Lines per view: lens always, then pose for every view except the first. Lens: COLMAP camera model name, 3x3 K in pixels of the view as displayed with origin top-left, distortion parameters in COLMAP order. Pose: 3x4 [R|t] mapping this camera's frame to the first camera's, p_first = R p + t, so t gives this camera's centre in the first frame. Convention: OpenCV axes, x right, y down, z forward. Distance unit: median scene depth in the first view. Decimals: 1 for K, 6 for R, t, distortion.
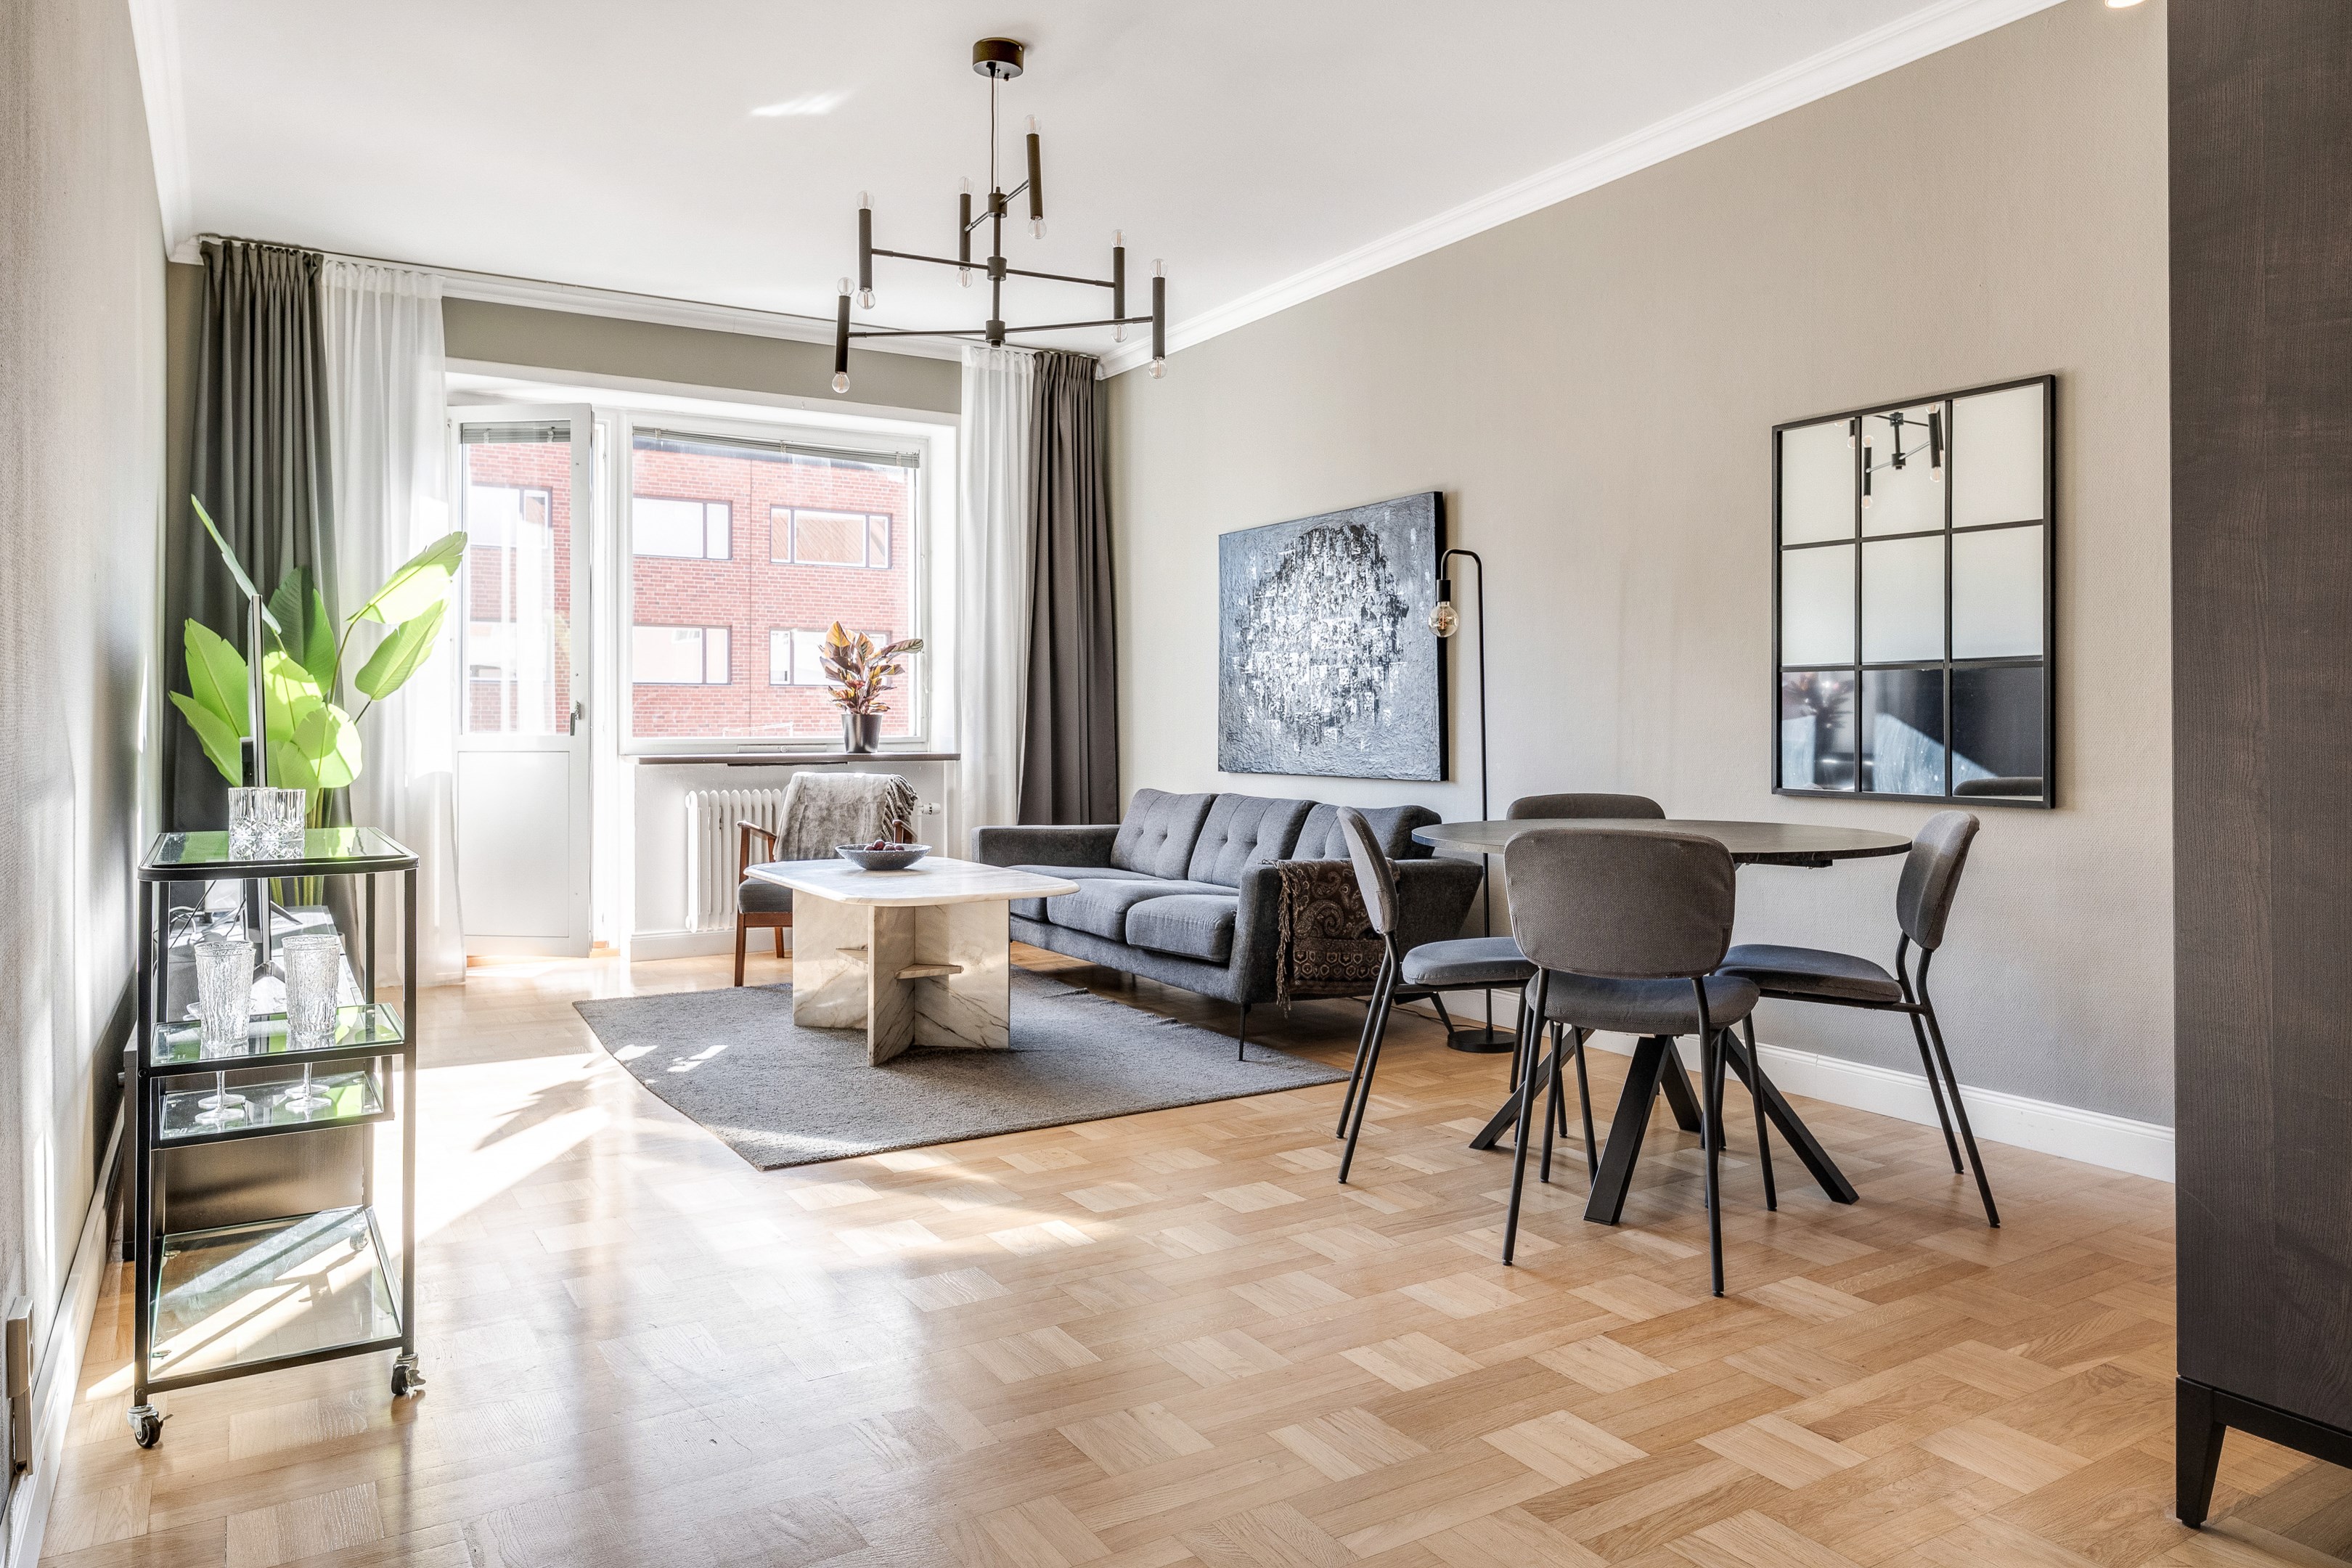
lens RADIAL K [[1547.1, 0, 1177.8], [0, 1547.1, 723.1], [0, 0, 1]] dist [-0.001119, -0.001274]
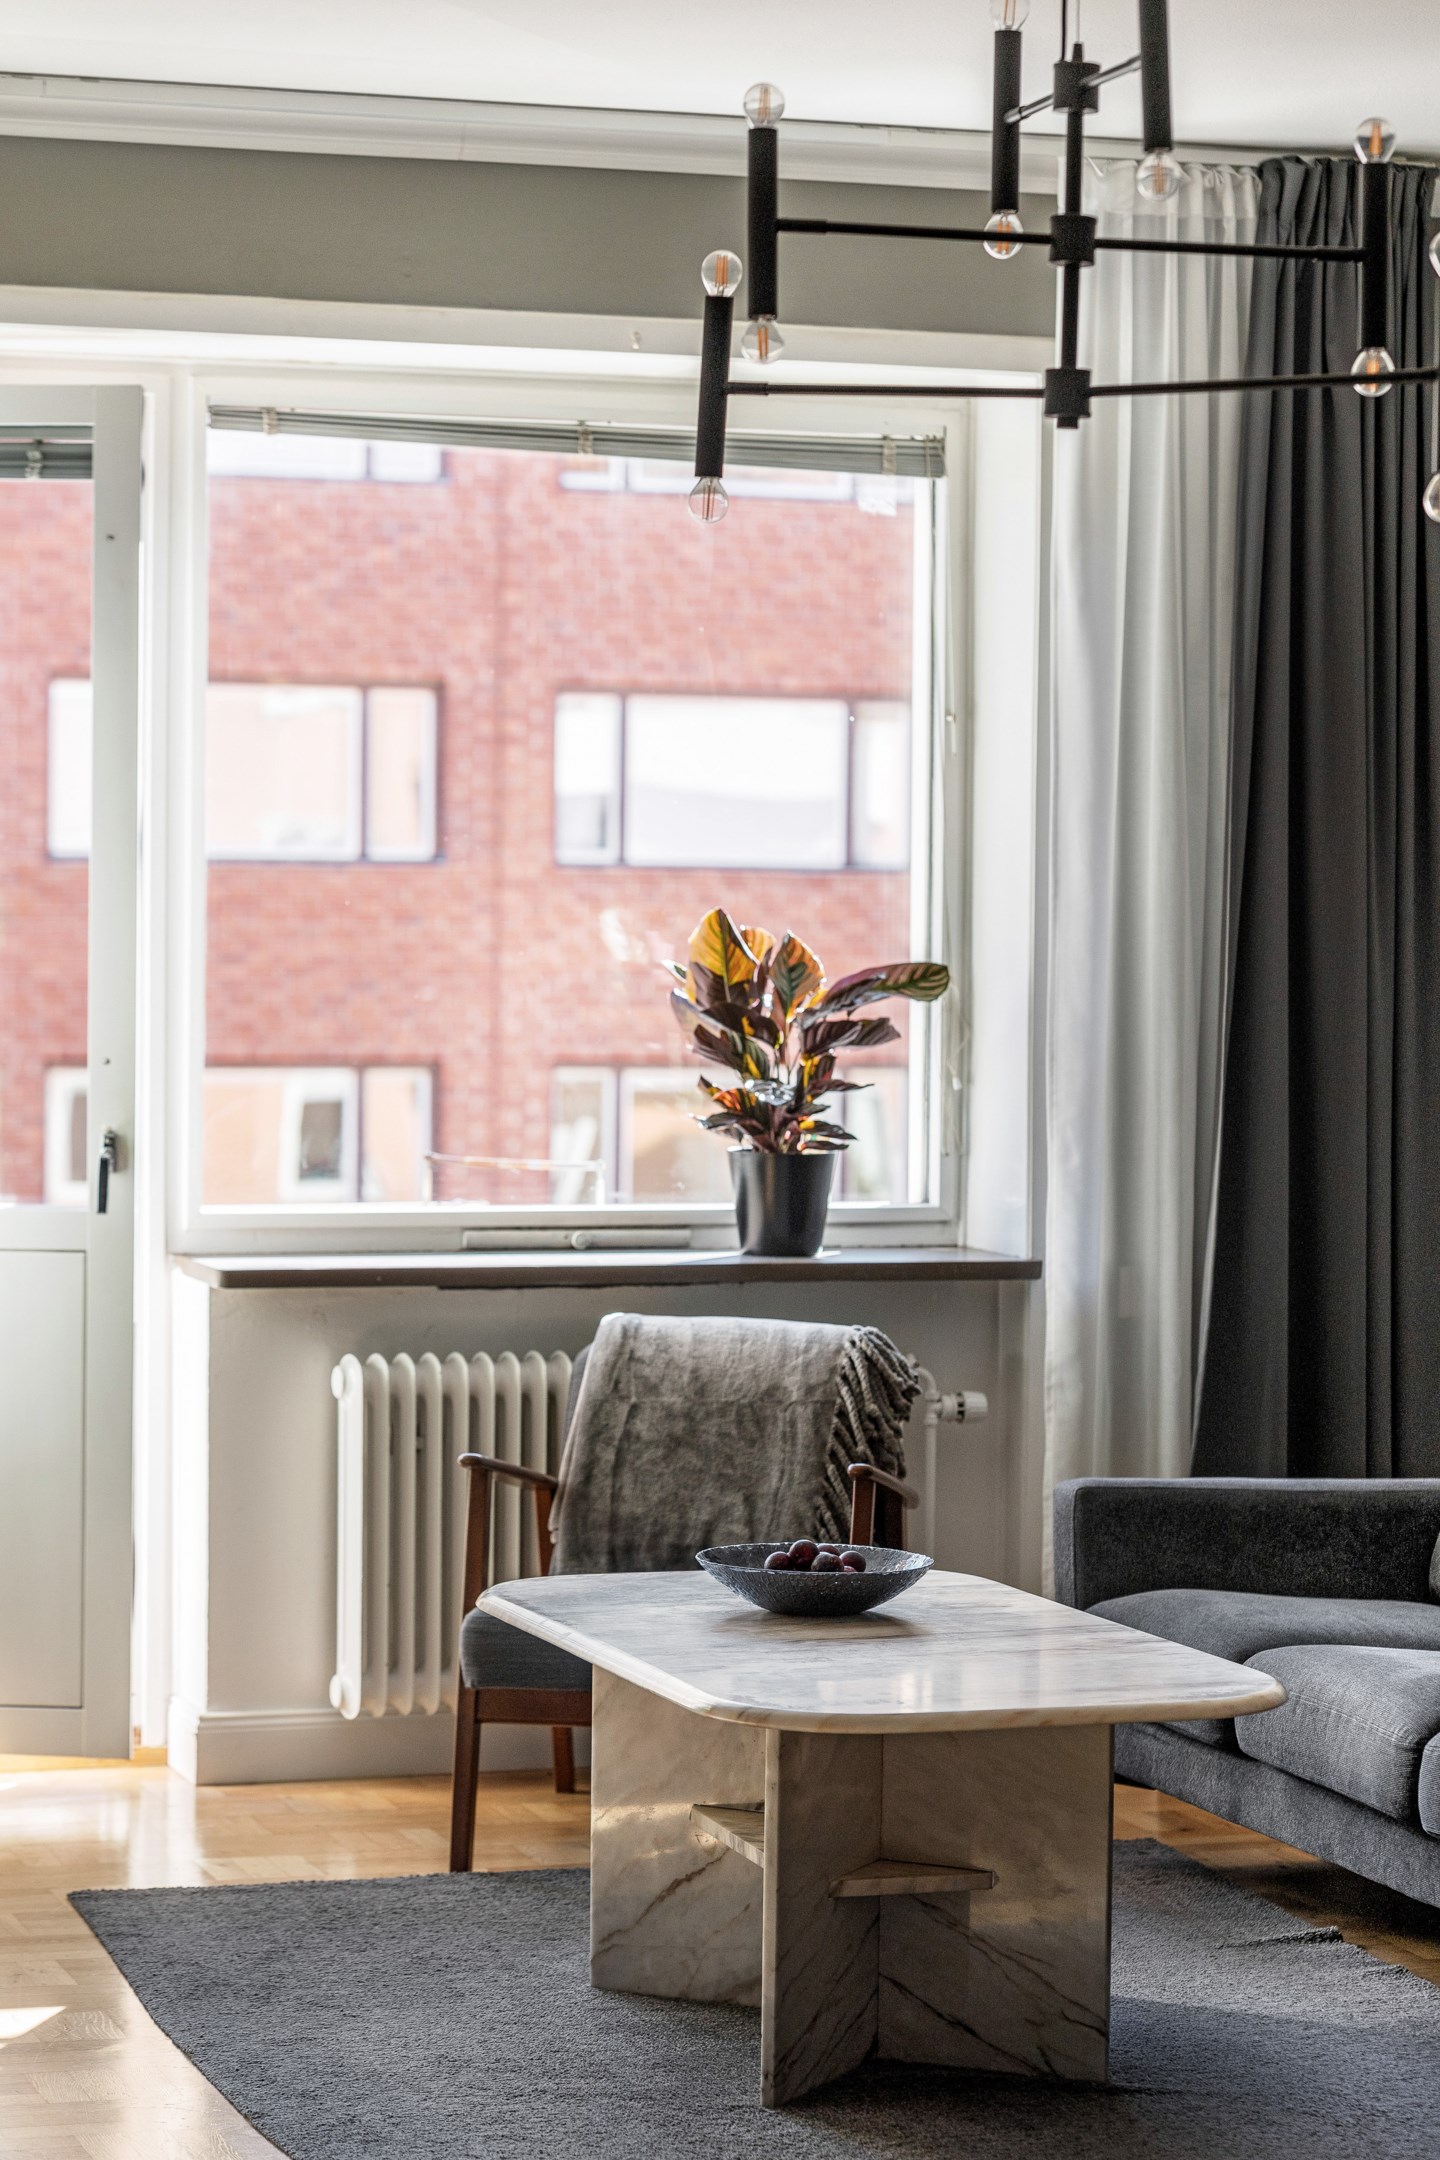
lens RADIAL K [[5155.8, 0, 720.0], [0, 5155.8, 1080.0], [0, 0, 1]] dist [-0.017881, -0.210149]
pose [[0.974359, 0.017614, -0.224308, 0.068565], [-0.010569, 0.999414, 0.032569, -0.071555], [0.224751, -0.029364, 0.973974, -0.247146]]
